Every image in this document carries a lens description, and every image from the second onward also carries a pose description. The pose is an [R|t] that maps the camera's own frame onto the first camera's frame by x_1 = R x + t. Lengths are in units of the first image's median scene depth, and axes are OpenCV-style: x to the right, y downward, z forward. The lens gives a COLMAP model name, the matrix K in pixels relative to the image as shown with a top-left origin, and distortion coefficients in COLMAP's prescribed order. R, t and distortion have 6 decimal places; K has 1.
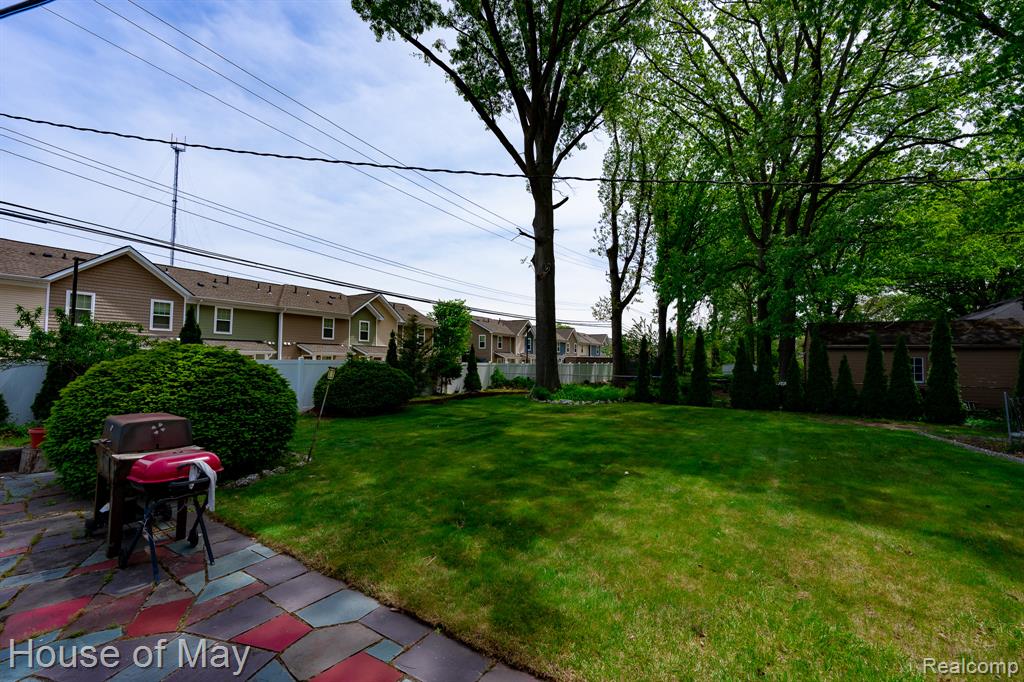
lens RADIAL K [[411.6, 0, 513.1], [0, 411.6, 343.1], [0, 0, 1]] dist [0.003477, -0.000362]
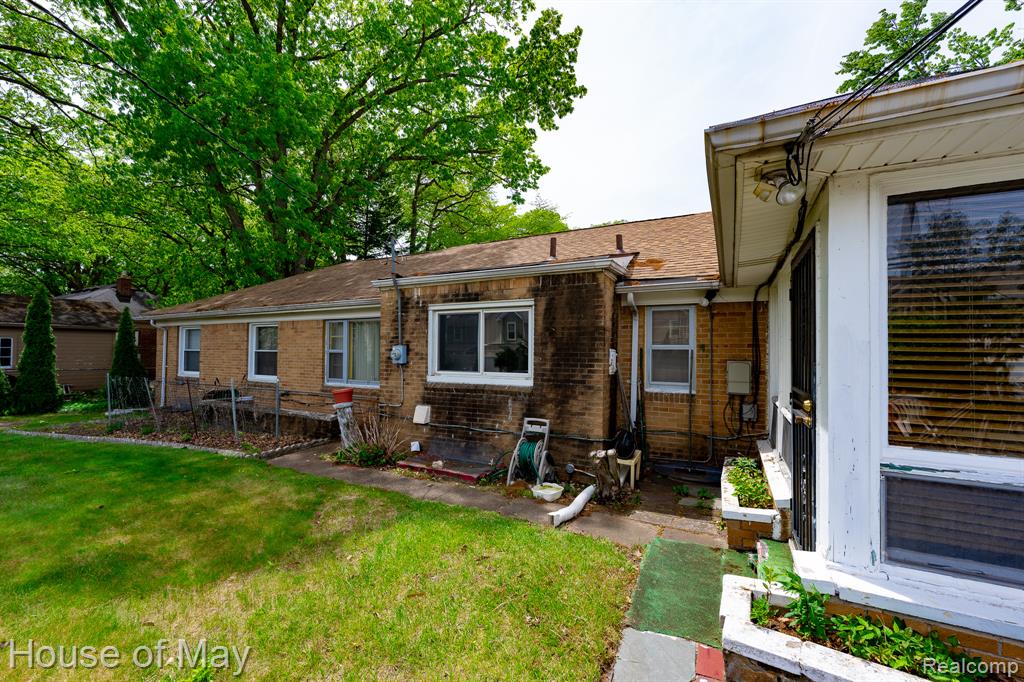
lens RADIAL K [[411.6, 0, 510.7], [0, 411.6, 345.8], [0, 0, 1]] dist [0.003477, -0.000362]
pose [[-0.094960, 0.001688, 0.995480, 0.050870], [-0.050652, 0.998695, -0.006525, 0.004426], [-0.994192, -0.051042, -0.094750, 0.061855]]
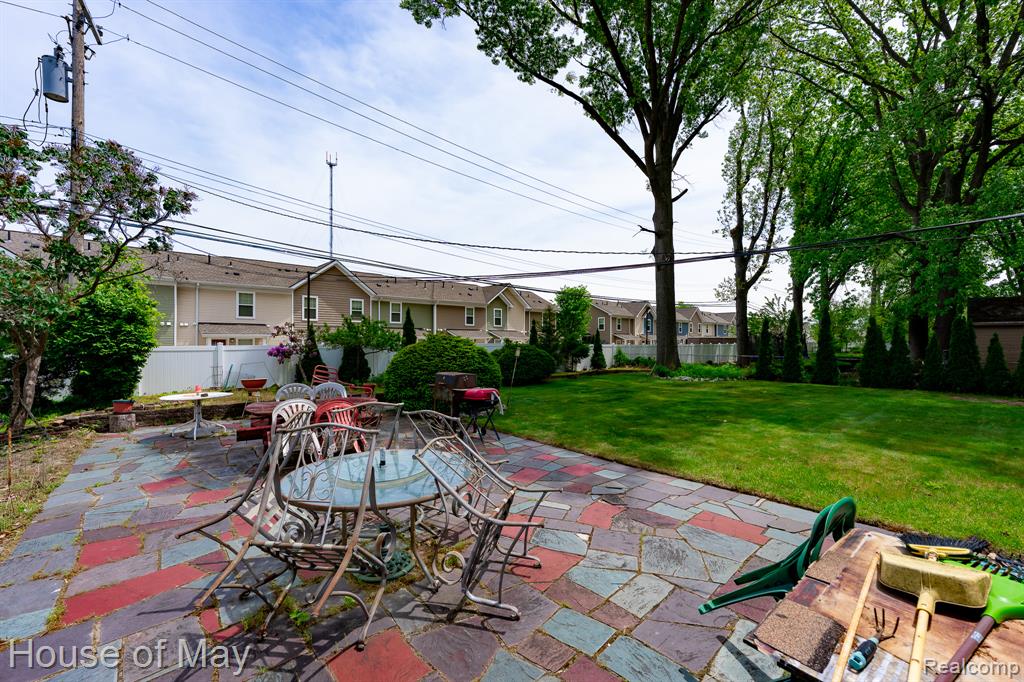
lens RADIAL K [[411.6, 0, 513.6], [0, 411.6, 347.0], [0, 0, 1]] dist [0.003477, -0.000362]
pose [[0.962024, -0.006740, -0.272880, -0.013439], [0.021478, 0.998465, 0.051058, -0.009885], [0.272117, -0.054980, 0.960692, -0.187497]]
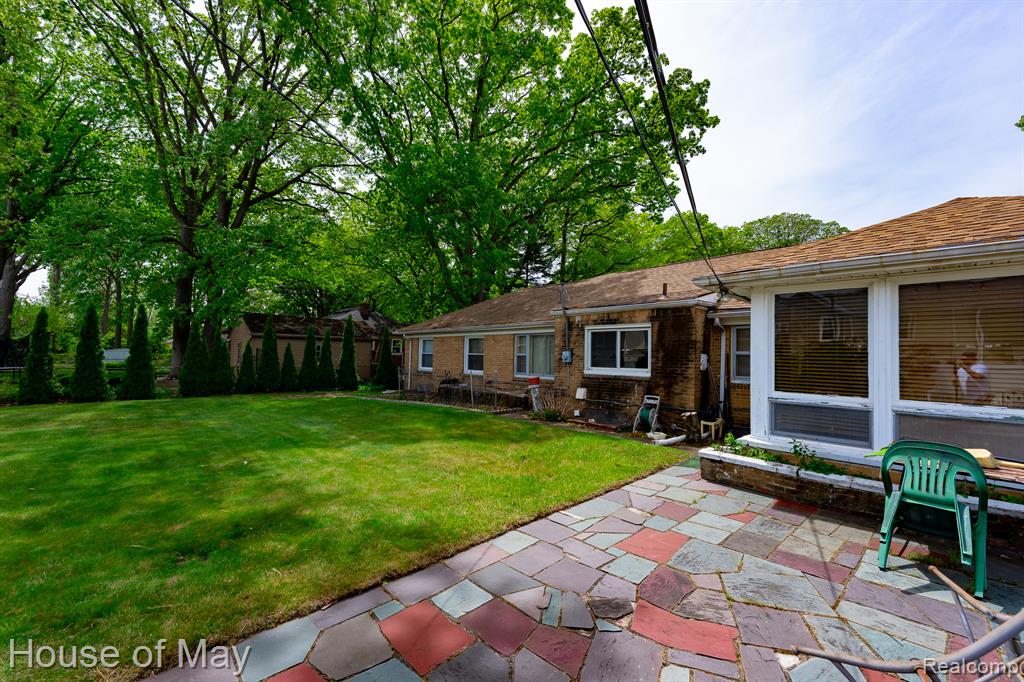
lens RADIAL K [[411.6, 0, 515.9], [0, 411.6, 347.5], [0, 0, 1]] dist [0.003477, -0.000362]
pose [[0.230631, 0.009965, 0.972990, -0.172679], [-0.053303, 0.998575, 0.002408, 0.003871], [-0.971580, -0.052418, 0.230834, 0.059873]]
